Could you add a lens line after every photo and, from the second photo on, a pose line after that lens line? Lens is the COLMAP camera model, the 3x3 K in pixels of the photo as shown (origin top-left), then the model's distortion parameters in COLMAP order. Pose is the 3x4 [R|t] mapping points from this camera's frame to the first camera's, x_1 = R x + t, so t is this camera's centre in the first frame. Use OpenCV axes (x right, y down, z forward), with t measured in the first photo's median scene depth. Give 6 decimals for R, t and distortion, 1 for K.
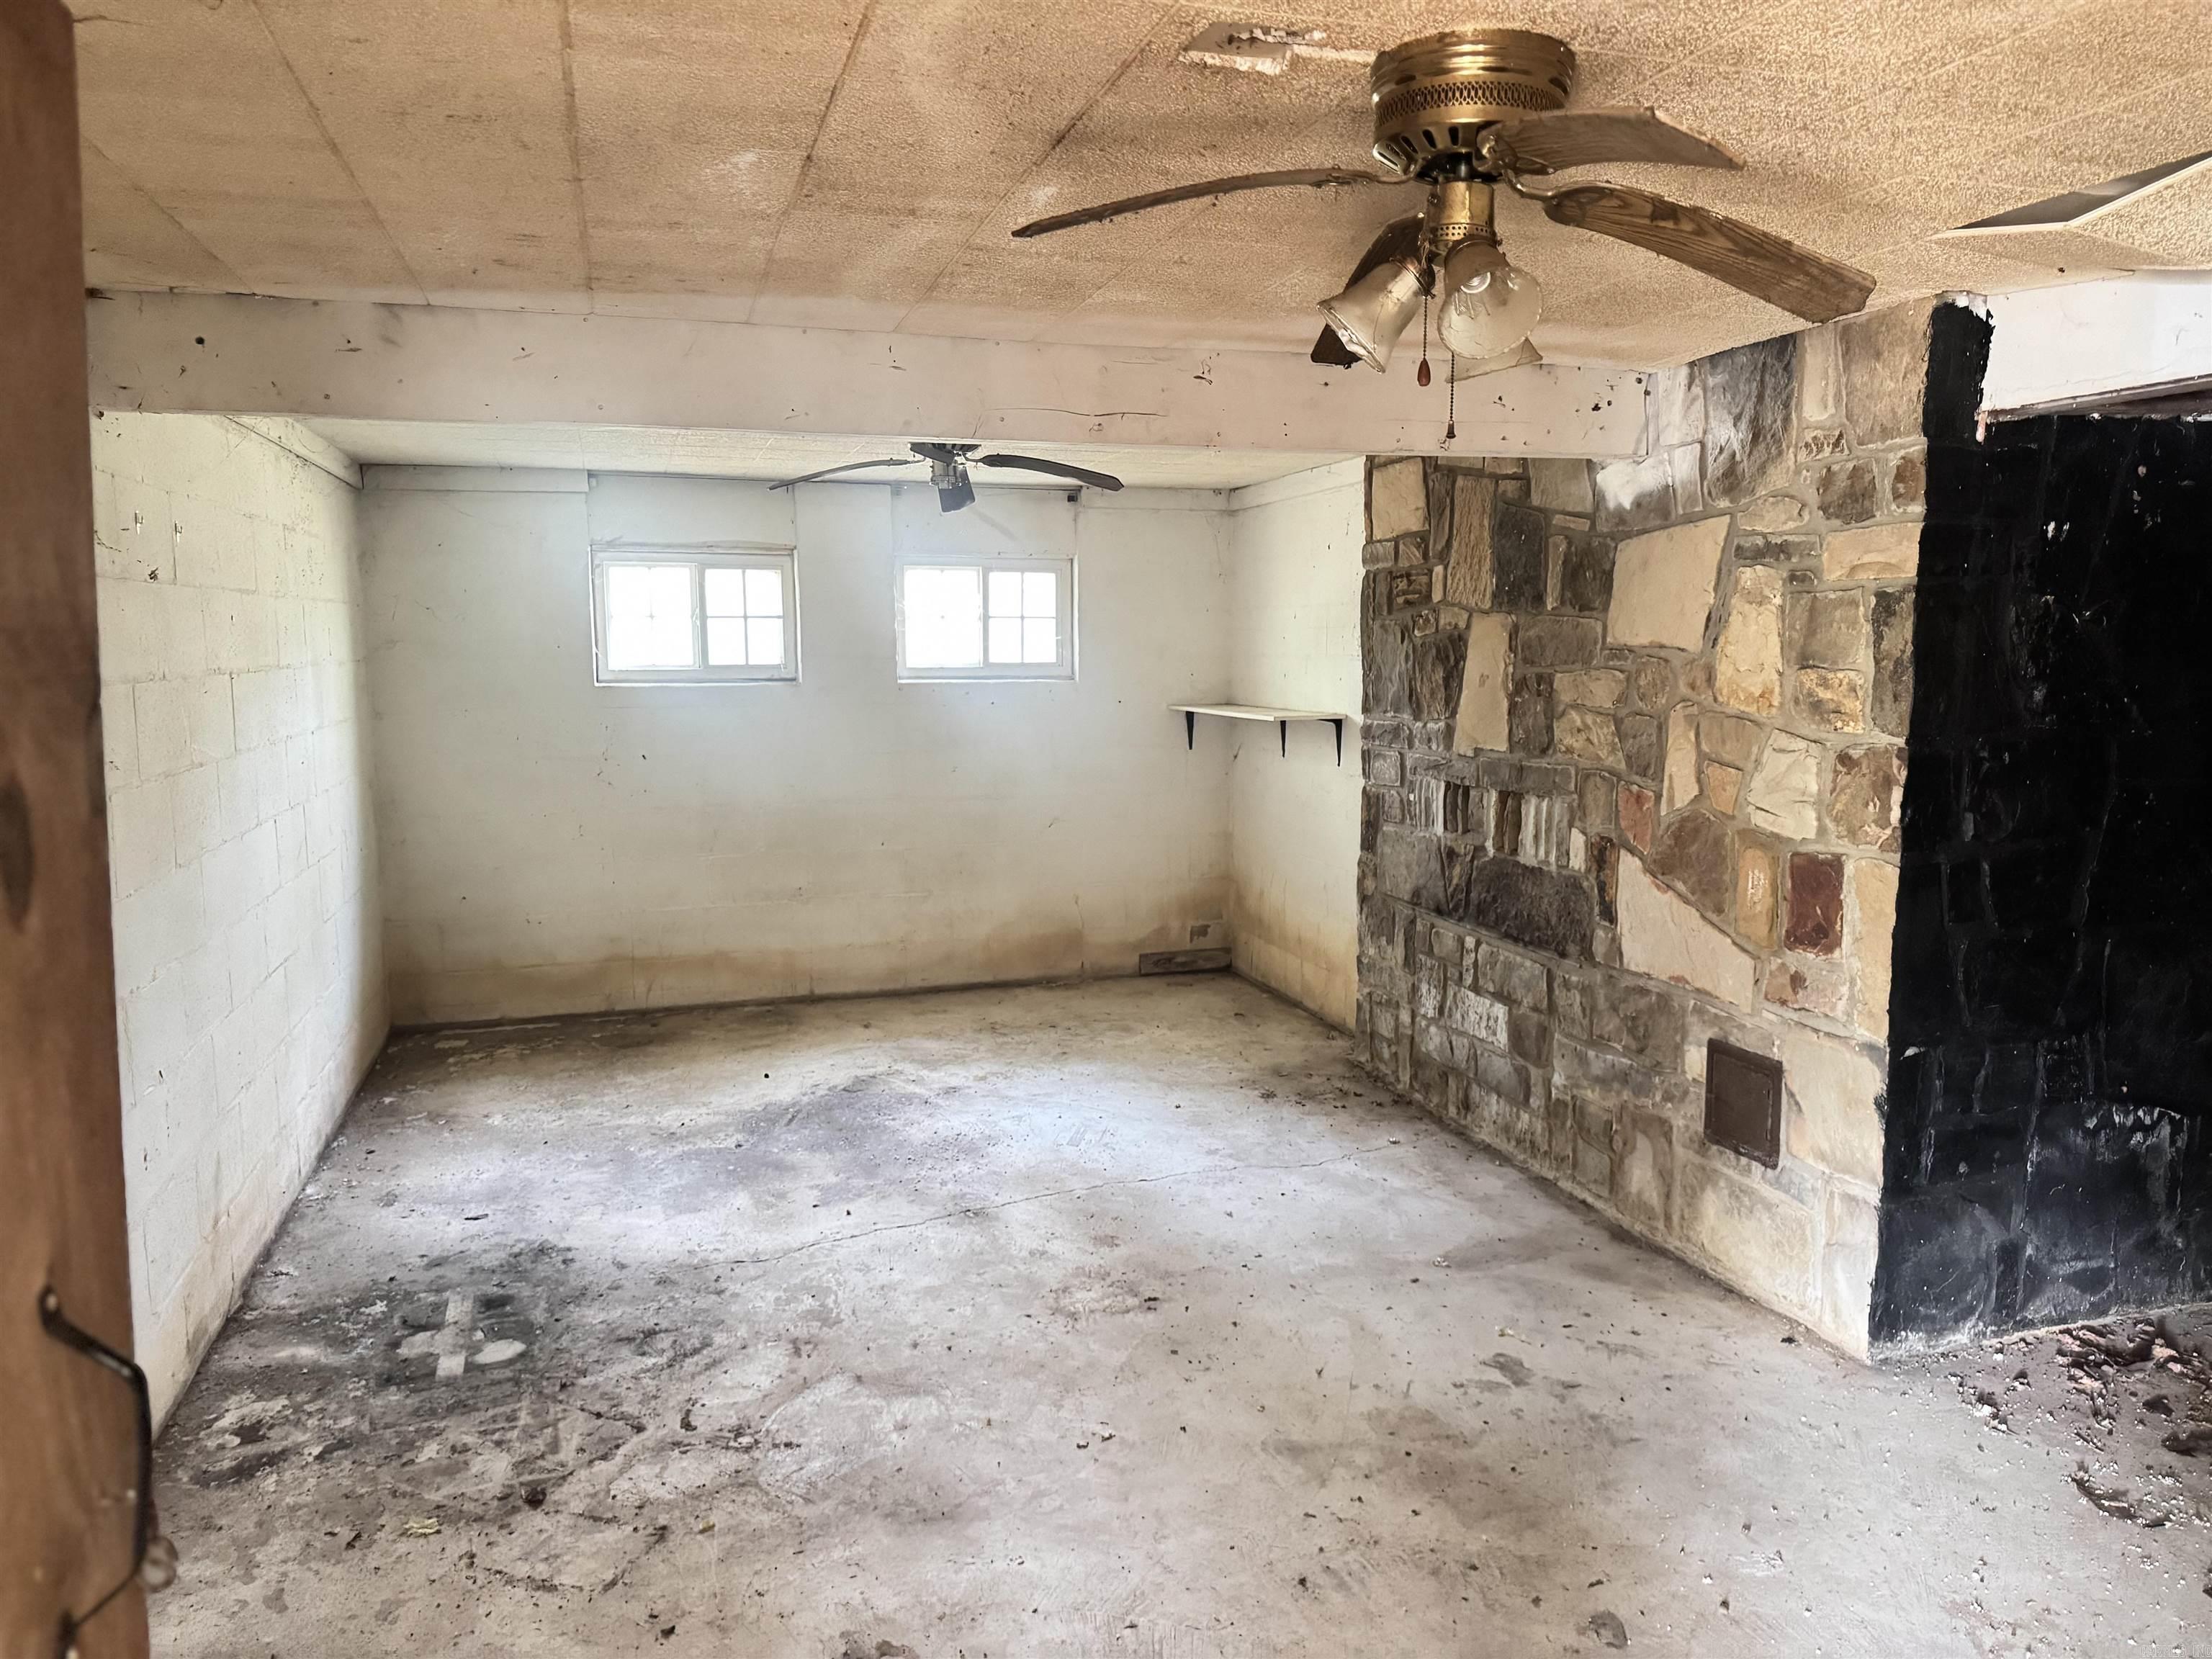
lens RADIAL K [[1558.2, 0, 1108.3], [0, 1558.2, 831.6], [0, 0, 1]] dist [0.053608, -0.056636]
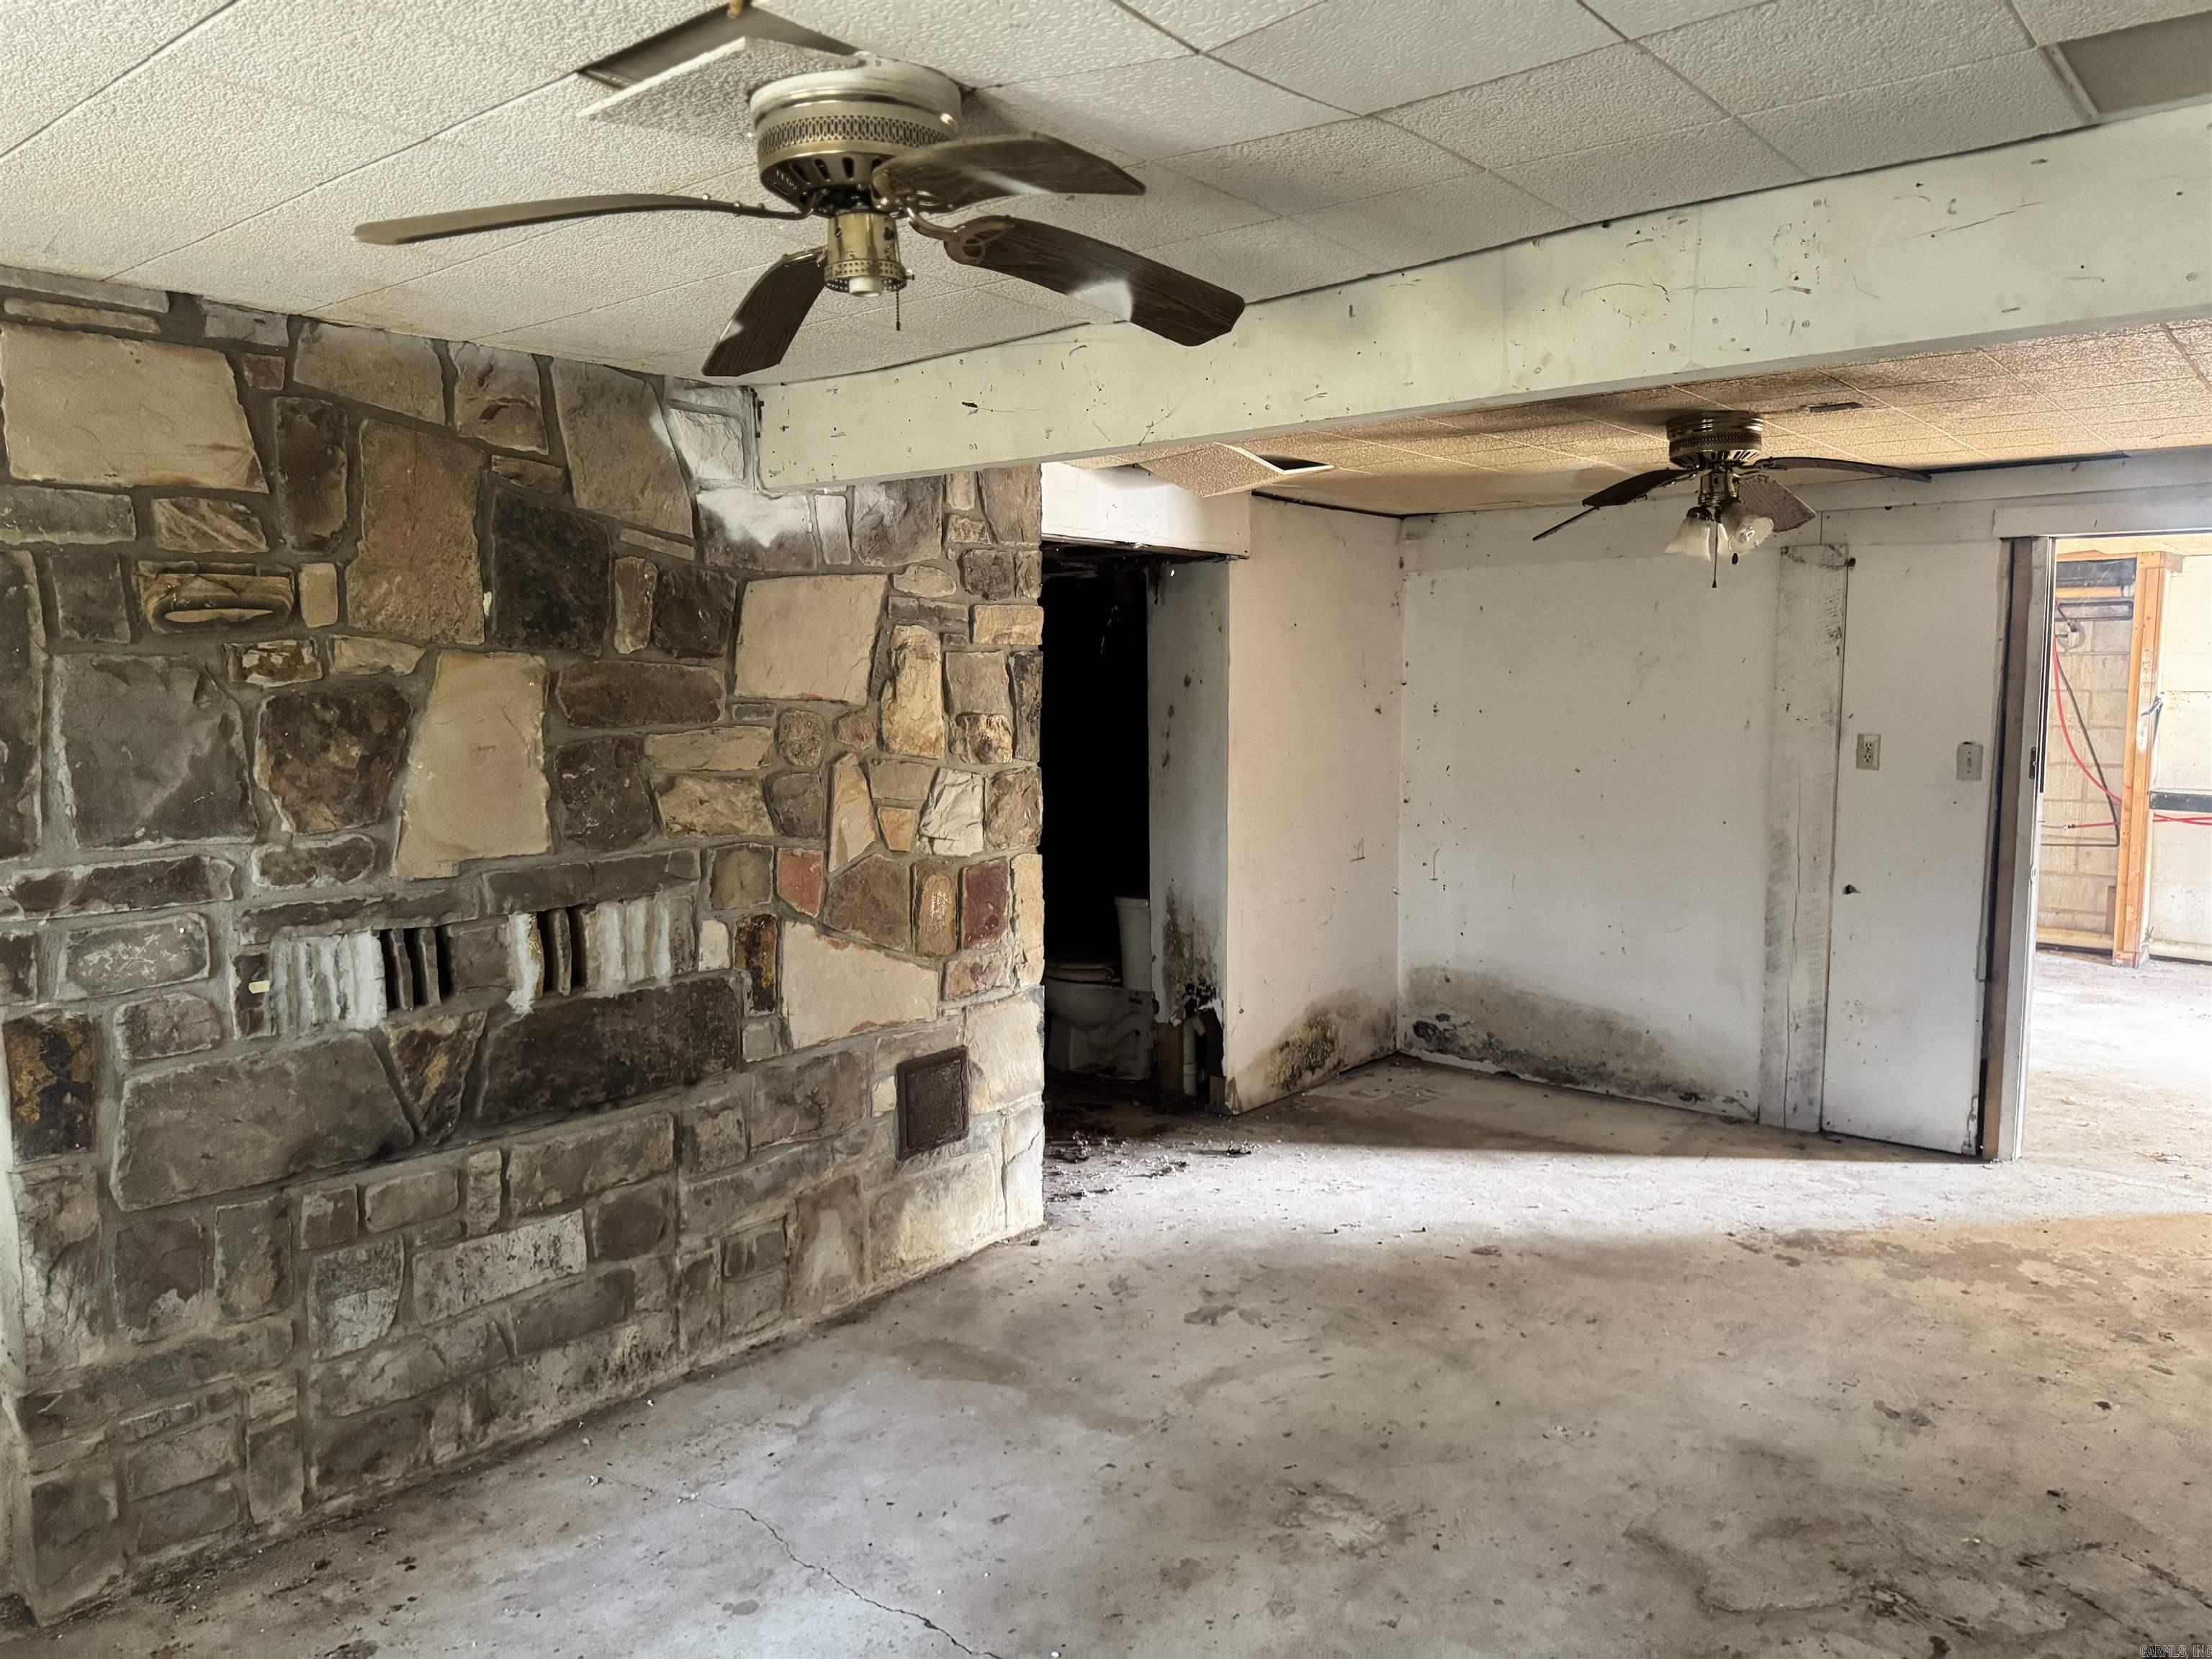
lens RADIAL K [[1558.2, 0, 1099.0], [0, 1558.2, 821.0], [0, 0, 1]] dist [0.053608, -0.056636]
pose [[-0.548642, -0.069865, 0.833133, -0.525299], [0.106983, 0.982444, 0.152837, -0.166324], [-0.829184, 0.172984, -0.531535, 1.333140]]
